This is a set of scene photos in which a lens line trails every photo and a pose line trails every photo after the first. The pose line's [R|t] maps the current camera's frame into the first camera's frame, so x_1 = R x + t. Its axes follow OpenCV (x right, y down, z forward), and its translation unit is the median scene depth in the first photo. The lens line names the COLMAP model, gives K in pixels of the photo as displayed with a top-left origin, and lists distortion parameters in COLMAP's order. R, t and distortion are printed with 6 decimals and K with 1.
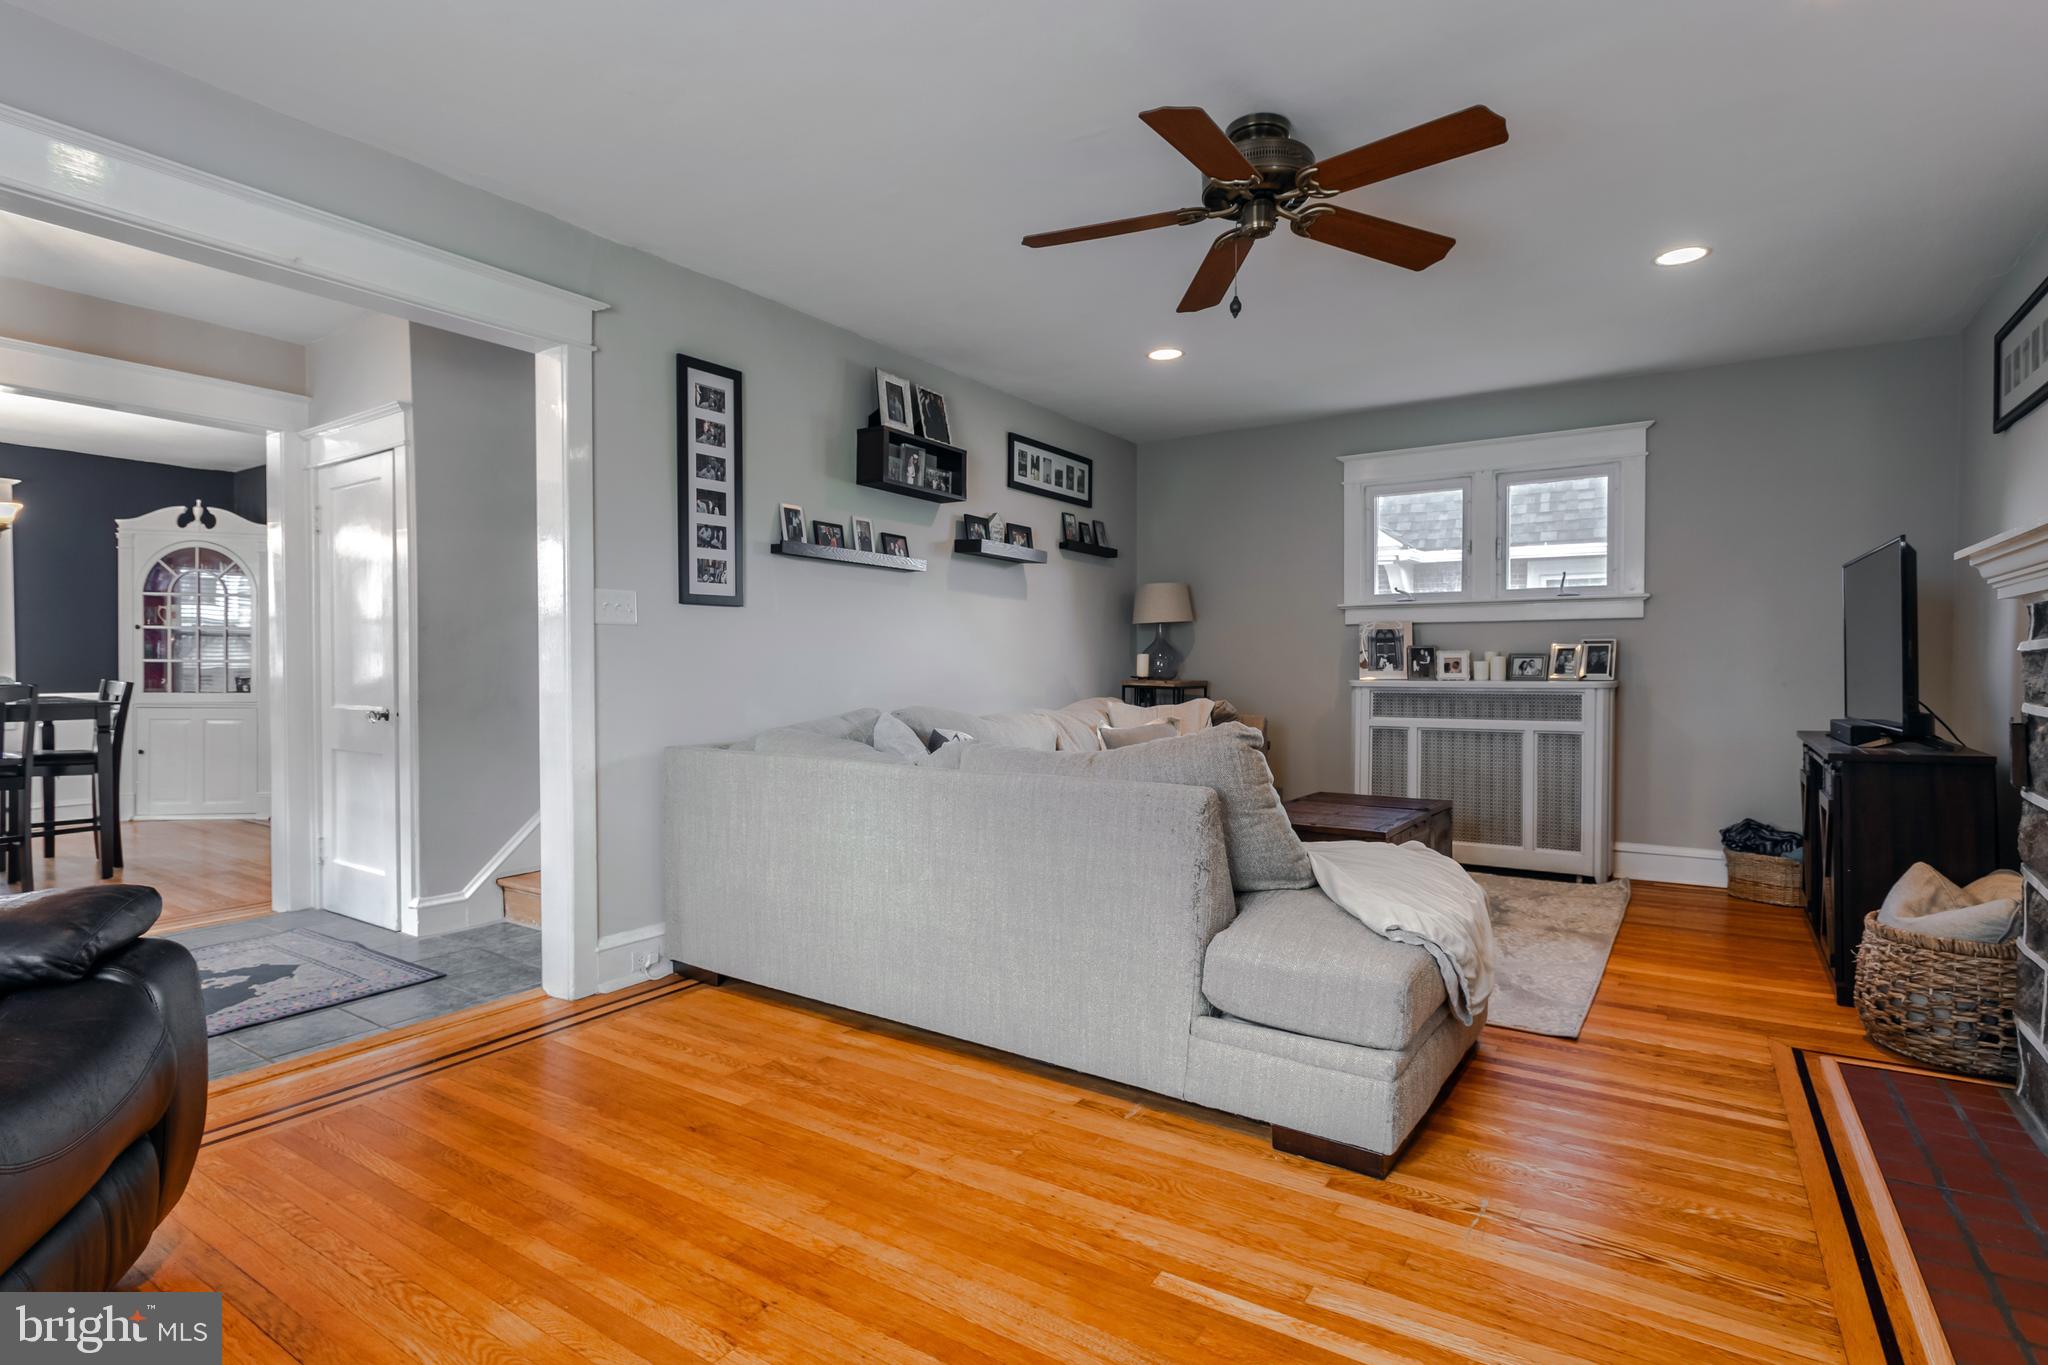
lens RADIAL K [[998.5, 0, 1022.1], [0, 998.5, 691.1], [0, 0, 1]] dist [0.002947, 0.000299]
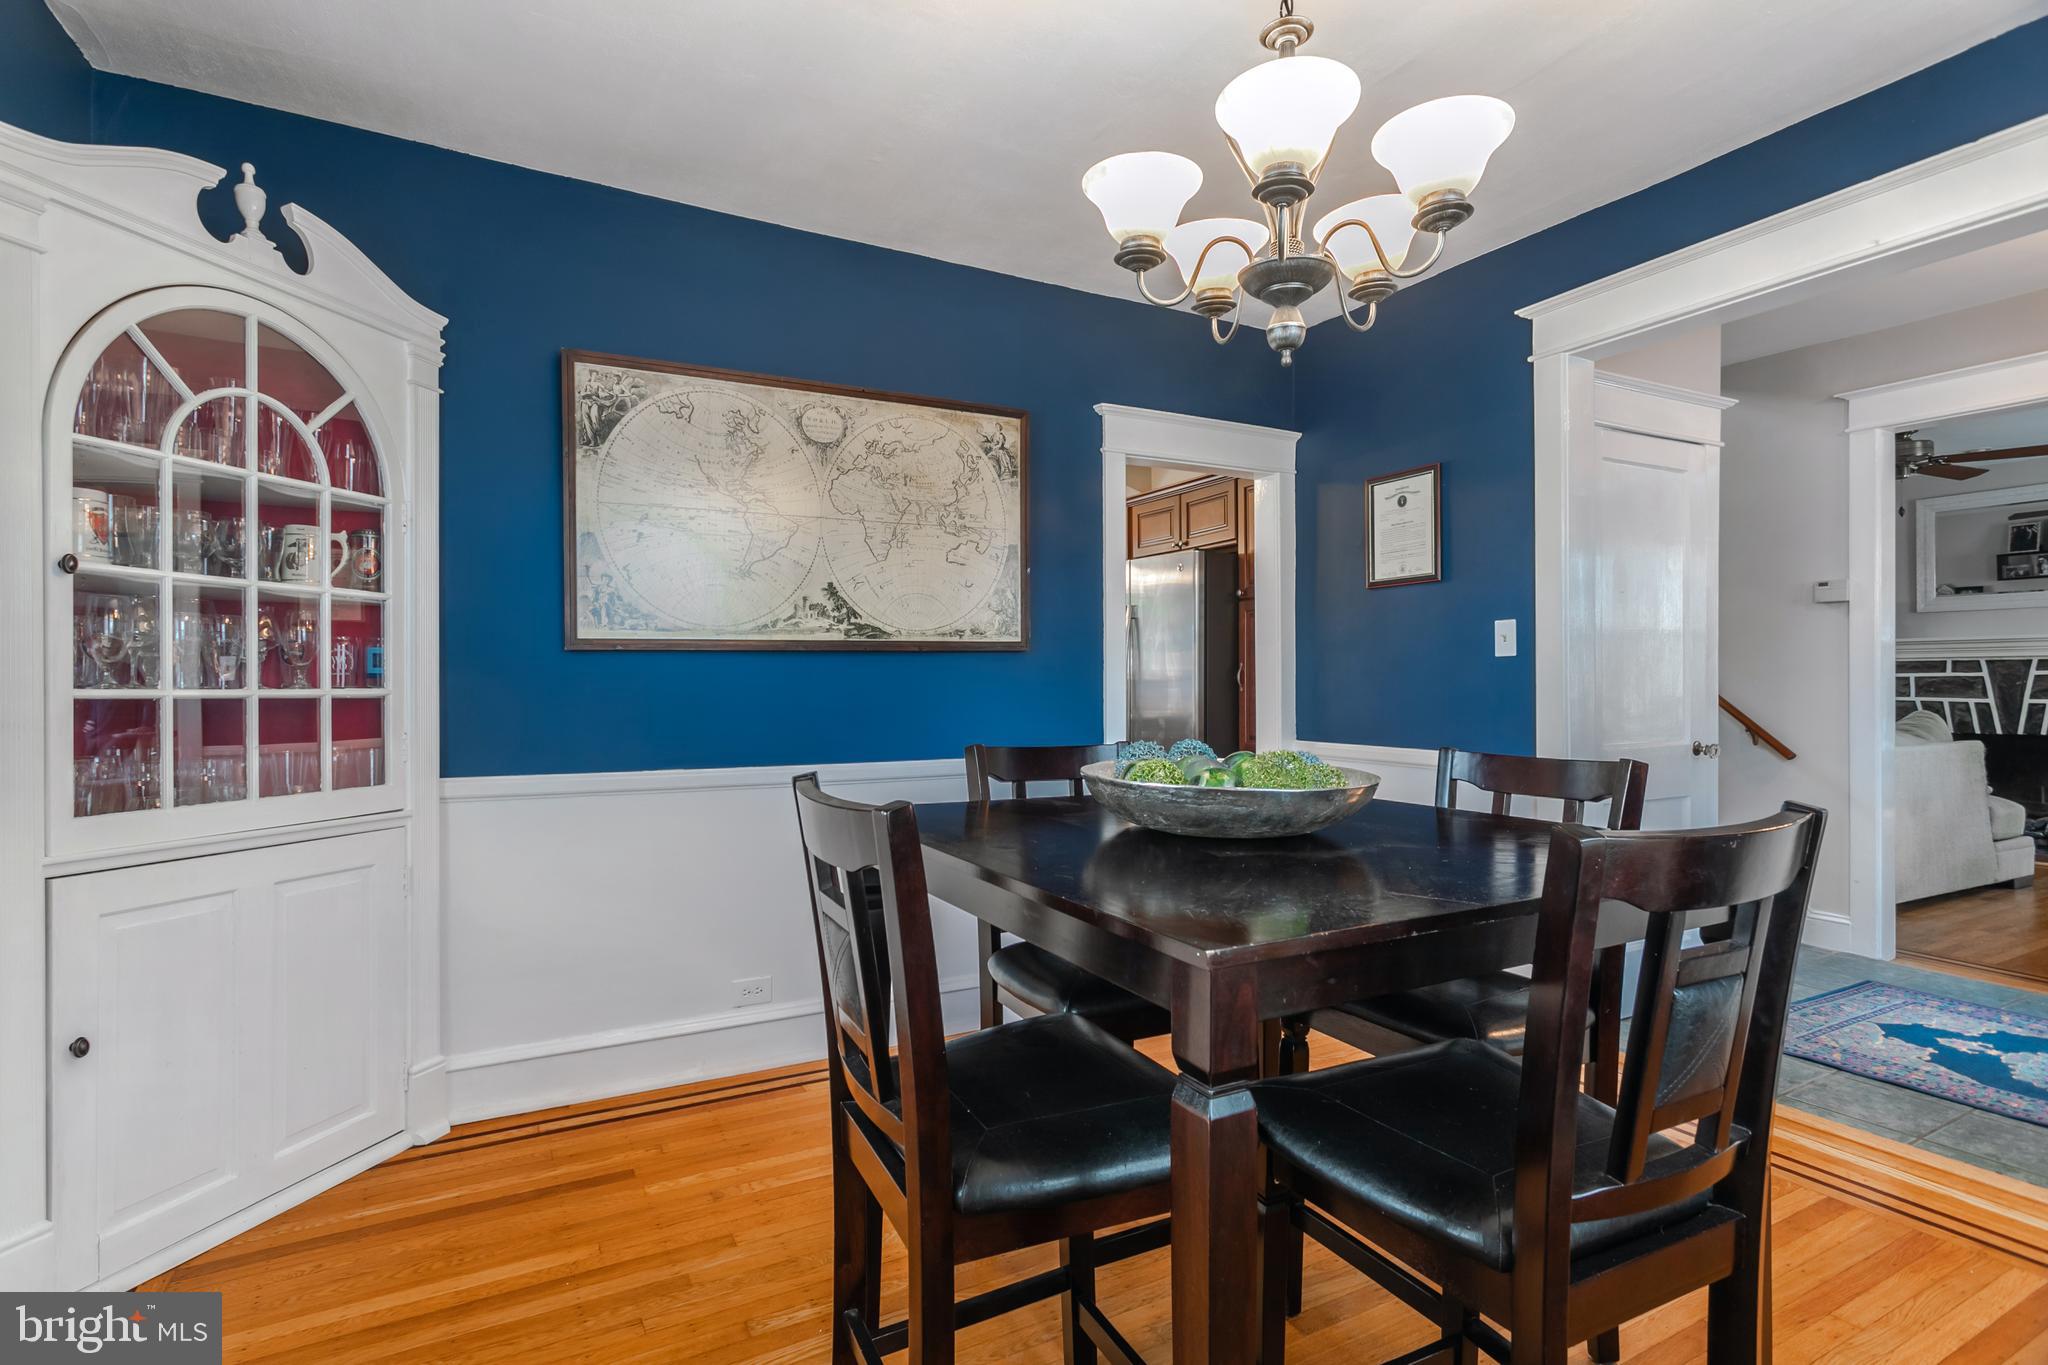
lens RADIAL K [[998.5, 0, 1022.1], [0, 998.5, 676.8], [0, 0, 1]] dist [0.002947, 0.000299]
pose [[0.466717, 0.001088, 0.884406, -1.327732], [0.028377, 0.999466, -0.016205, -0.031502], [-0.883951, 0.032660, 0.466437, 0.884290]]
